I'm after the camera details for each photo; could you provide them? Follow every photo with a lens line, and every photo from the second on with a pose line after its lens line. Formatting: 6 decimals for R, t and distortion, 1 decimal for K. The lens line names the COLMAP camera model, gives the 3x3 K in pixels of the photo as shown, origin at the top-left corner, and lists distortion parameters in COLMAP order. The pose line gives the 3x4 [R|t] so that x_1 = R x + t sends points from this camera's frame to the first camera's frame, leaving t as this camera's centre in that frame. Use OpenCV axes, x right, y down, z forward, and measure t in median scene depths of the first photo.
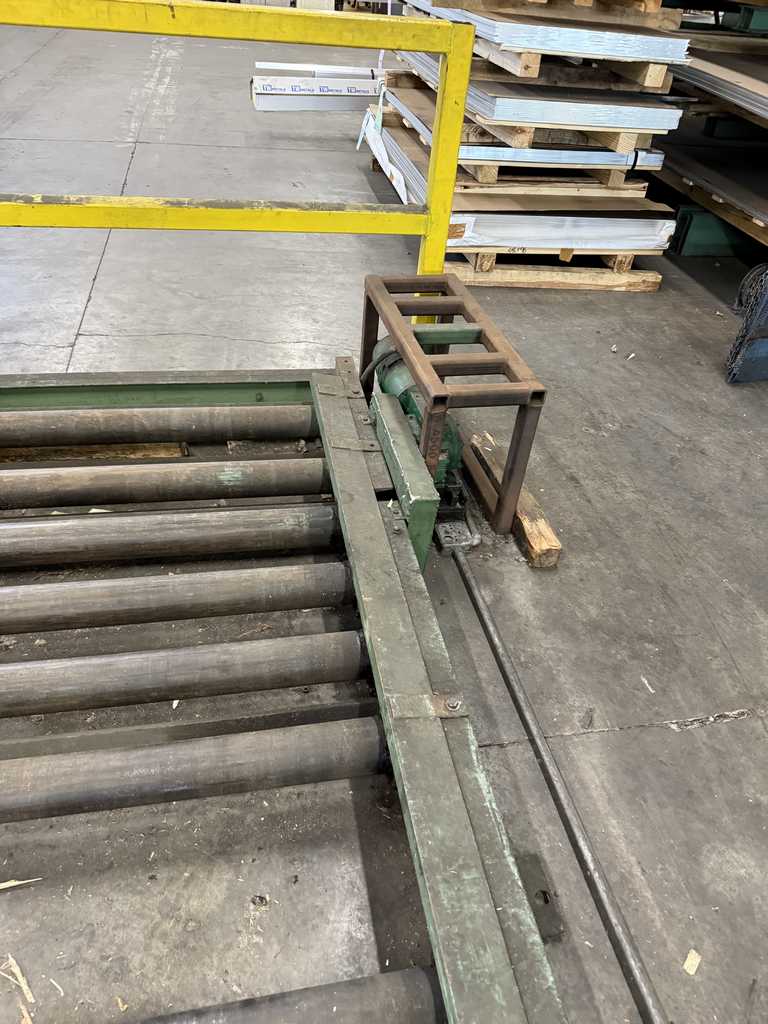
lens RADIAL K [[735.0, 0, 380.4], [0, 735.0, 518.9], [0, 0, 1]] dist [-0.000741, -0.006235]
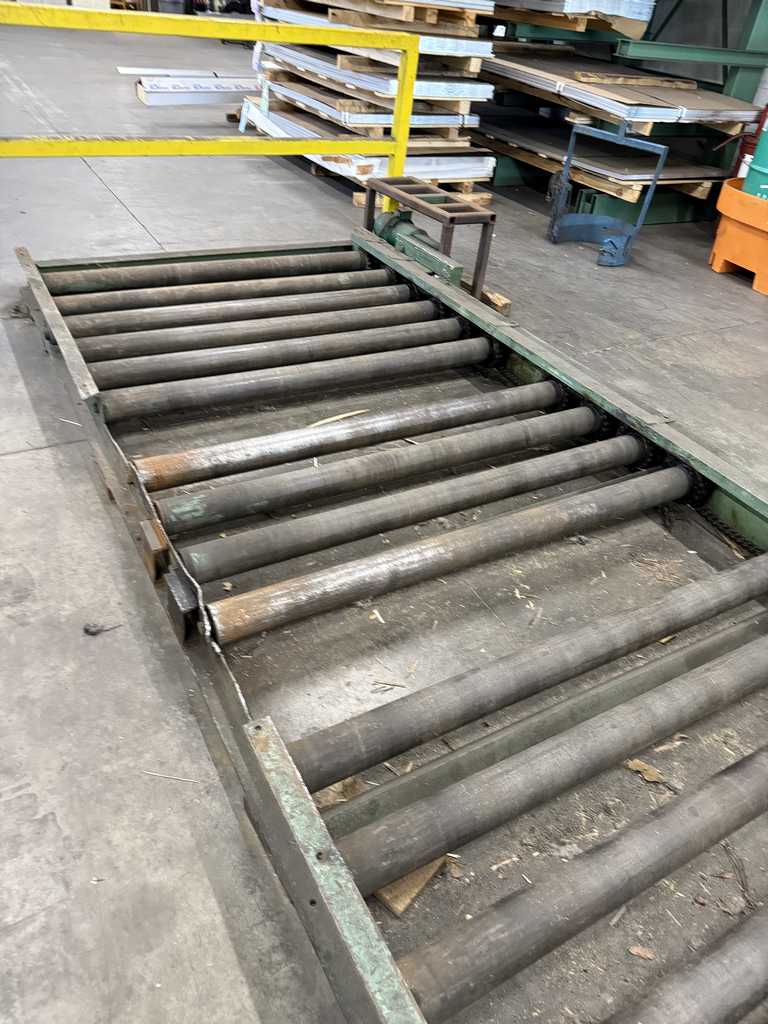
lens RADIAL K [[735.0, 0, 389.3], [0, 735.0, 506.9], [0, 0, 1]] dist [-0.000741, -0.006235]
pose [[0.944023, -0.183808, 0.273925, -0.395686], [0.189018, 0.981945, 0.007489, 0.285239], [-0.270356, 0.044707, 0.961722, -0.434253]]
